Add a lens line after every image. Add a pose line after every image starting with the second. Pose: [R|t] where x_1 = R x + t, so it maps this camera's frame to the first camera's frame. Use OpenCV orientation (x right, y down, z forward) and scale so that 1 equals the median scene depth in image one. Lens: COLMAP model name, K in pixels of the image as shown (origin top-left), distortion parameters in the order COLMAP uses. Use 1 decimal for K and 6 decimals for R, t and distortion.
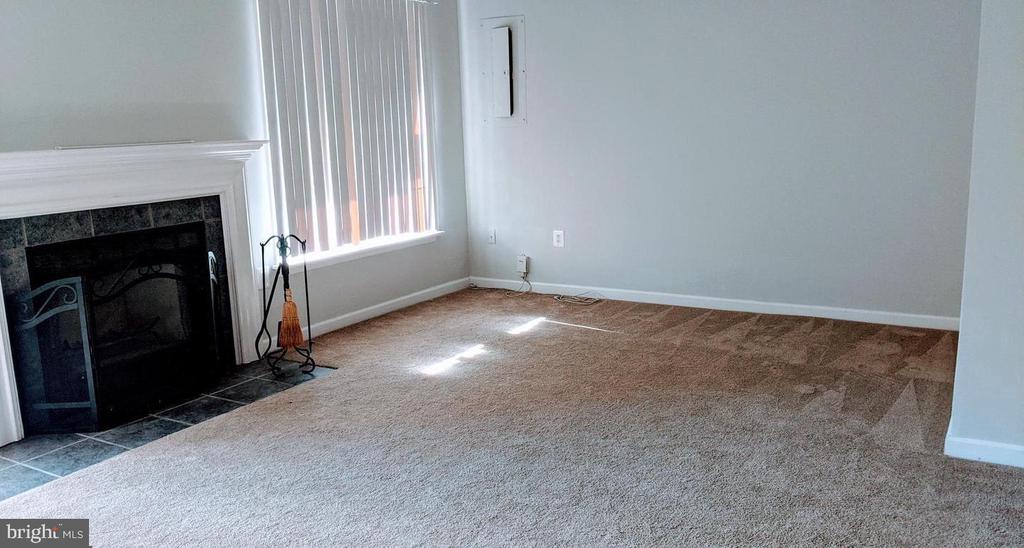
lens RADIAL K [[816.7, 0, 512.0], [0, 816.7, 274.0], [0, 0, 1]] dist [0.076737, -0.170629]
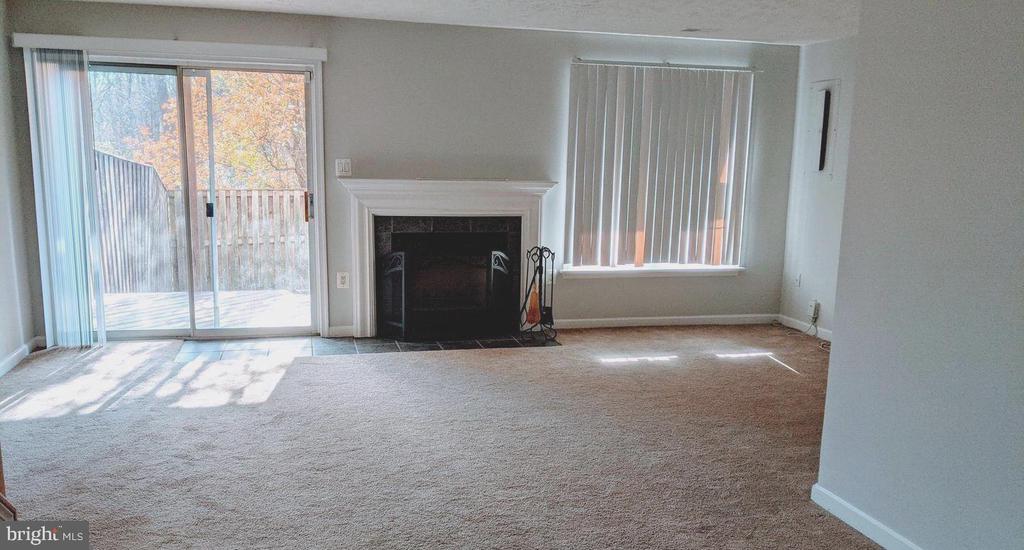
lens RADIAL K [[843.4, 0, 510.4], [0, 843.4, 309.5], [0, 0, 1]] dist [0.083903, -0.299789]
pose [[0.682506, 0.167732, -0.711373, 0.703188], [-0.167316, 0.983320, 0.071327, -0.032338], [0.711471, 0.070343, 0.699186, -0.075305]]
